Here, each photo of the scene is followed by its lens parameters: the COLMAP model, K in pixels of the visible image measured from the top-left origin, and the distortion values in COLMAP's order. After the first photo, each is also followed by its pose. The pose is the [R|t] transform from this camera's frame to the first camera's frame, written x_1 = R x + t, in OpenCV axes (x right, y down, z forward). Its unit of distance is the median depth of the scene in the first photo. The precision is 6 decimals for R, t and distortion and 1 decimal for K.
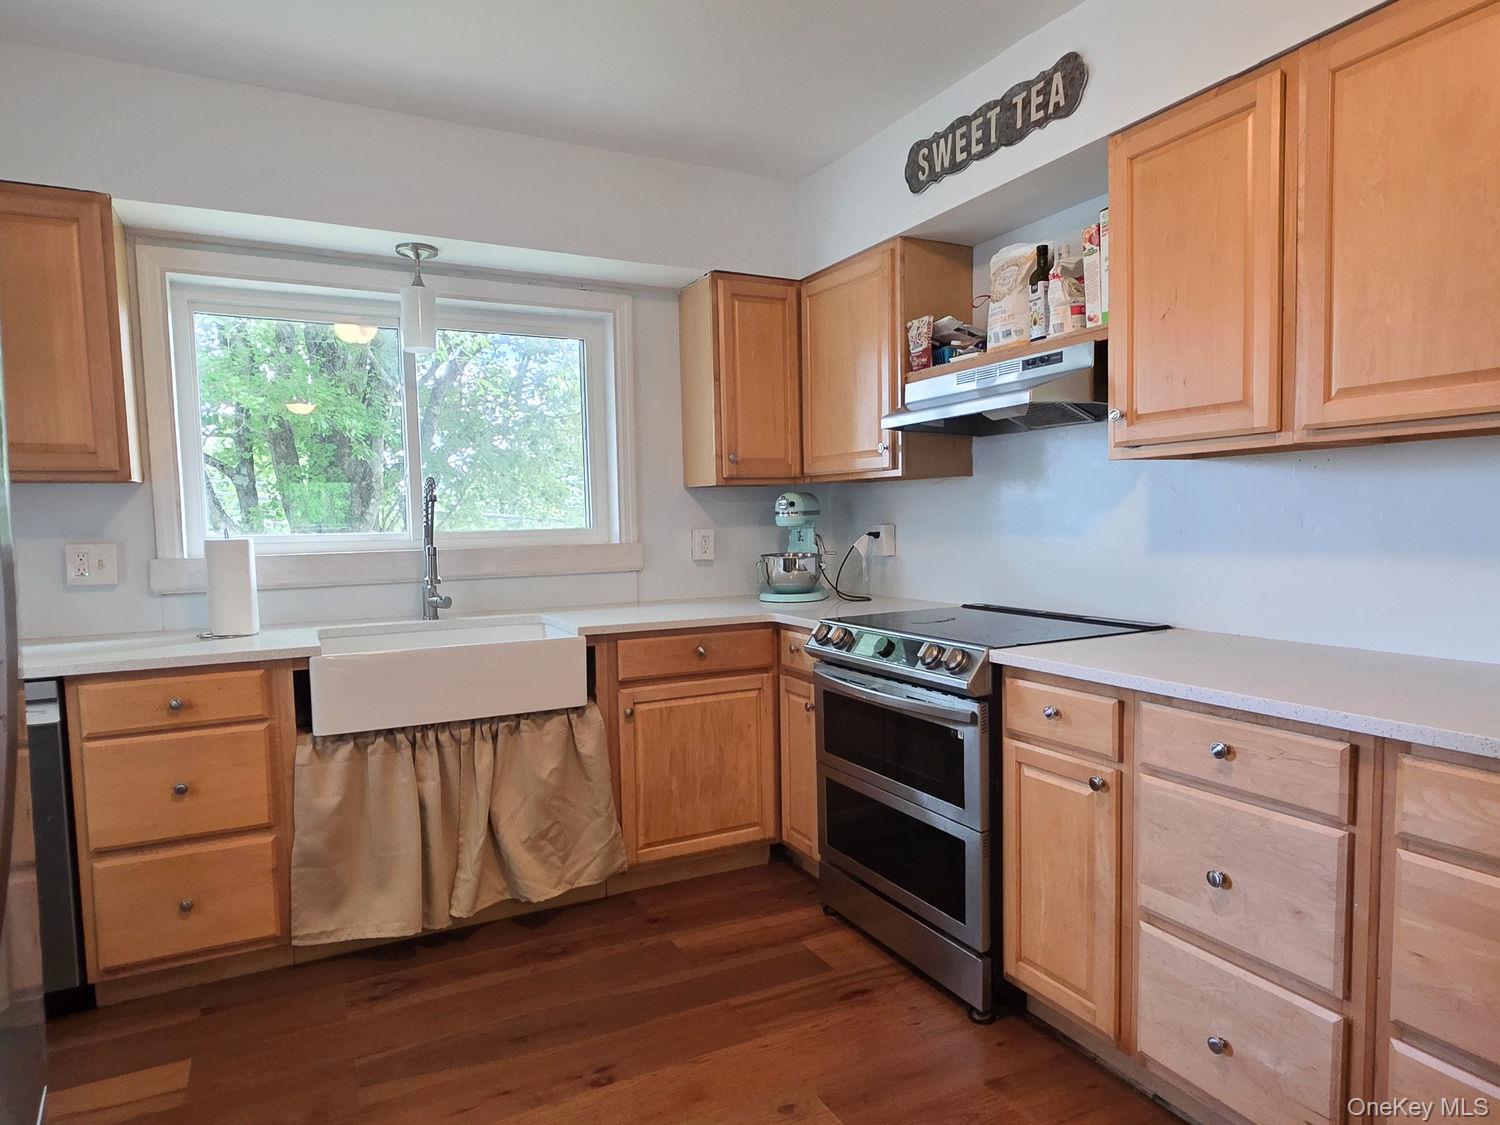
lens RADIAL K [[893.9, 0, 750.7], [0, 893.9, 590.8], [0, 0, 1]] dist [-0.007125, -0.001748]
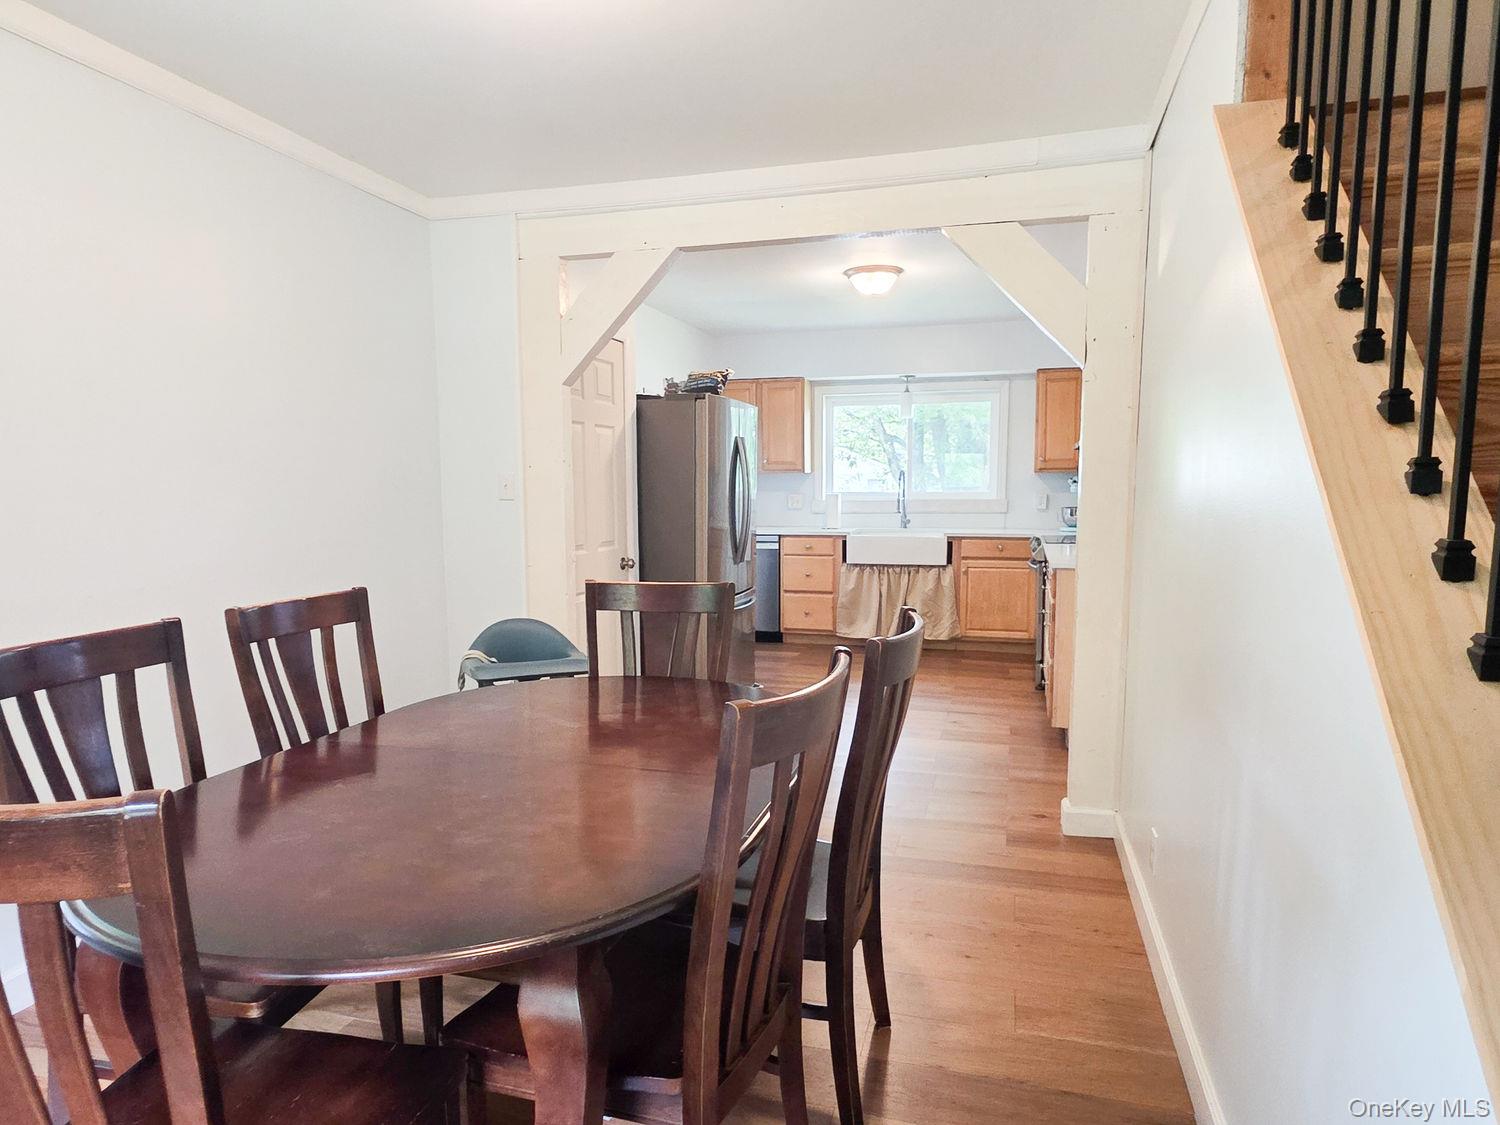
lens RADIAL K [[876.2, 0, 773.1], [0, 876.2, 593.9], [0, 0, 1]] dist [-0.004009, -0.000511]
pose [[0.738264, 0.099870, -0.667077, 1.076519], [-0.060792, 0.994805, 0.081655, 0.039640], [0.671767, -0.019730, 0.740500, -1.098204]]
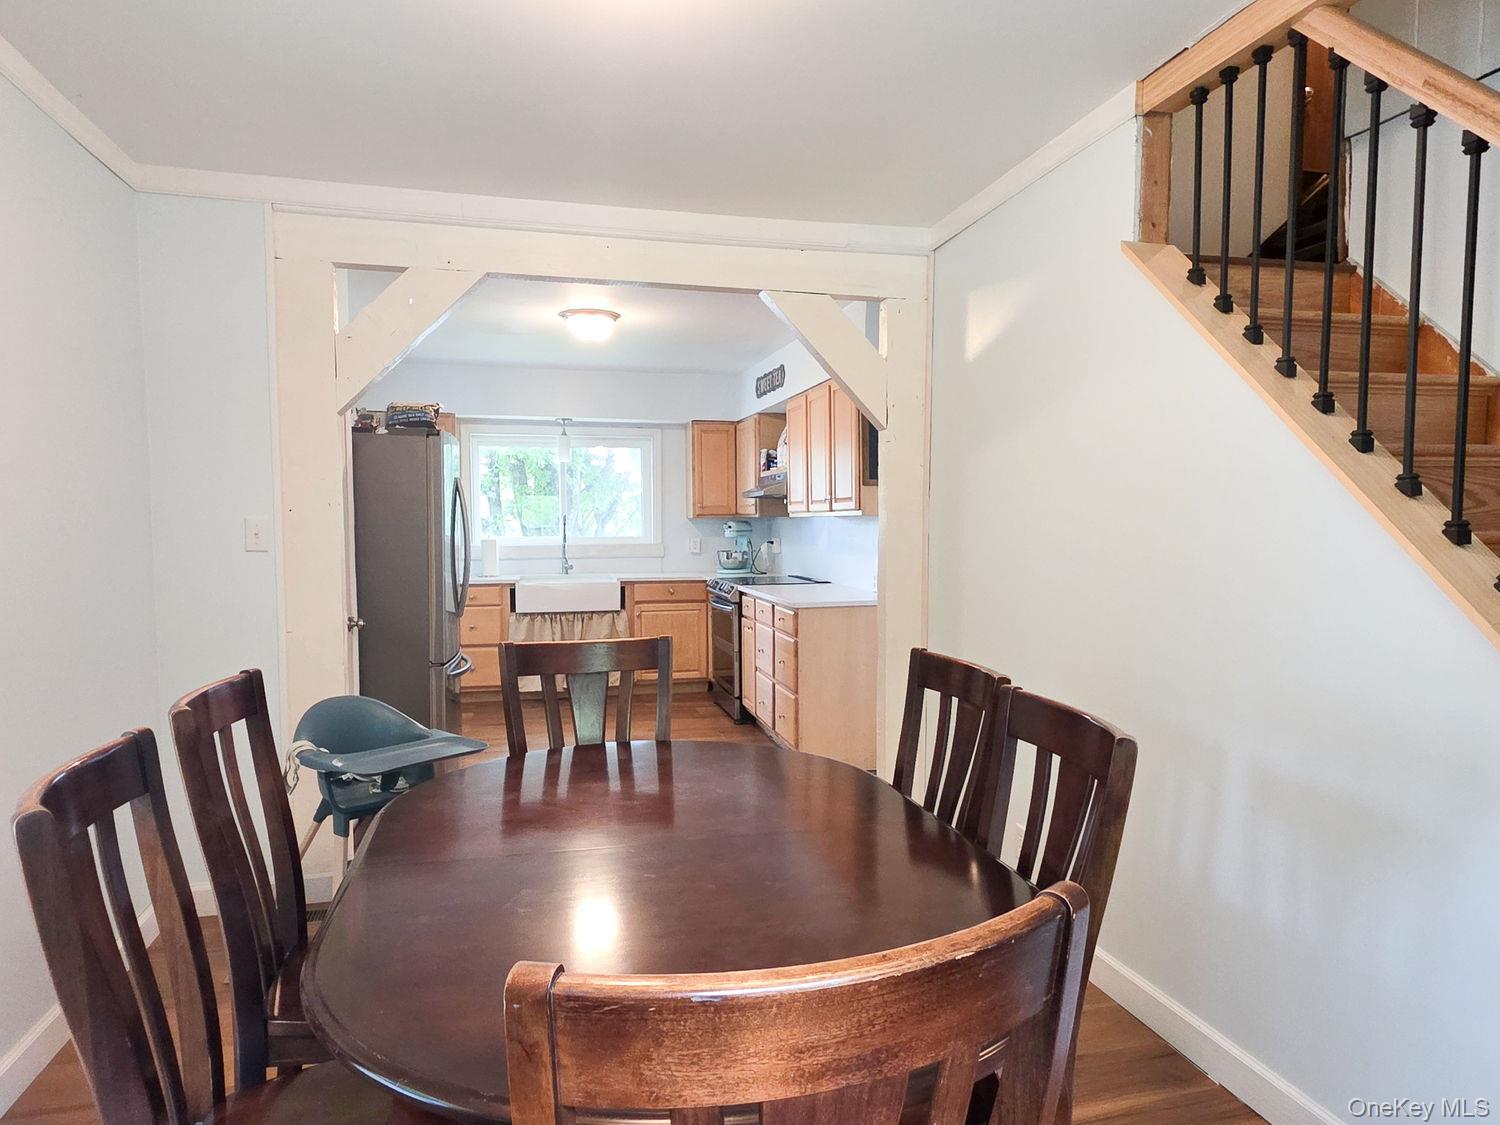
lens RADIAL K [[893.9, 0, 750.7], [0, 893.9, 590.8], [0, 0, 1]] dist [-0.007125, -0.001748]
pose [[0.972846, 0.034590, -0.228854, 0.719375], [-0.034633, 0.999393, 0.003831, 0.053923], [0.228848, 0.004199, 0.973453, -1.292913]]
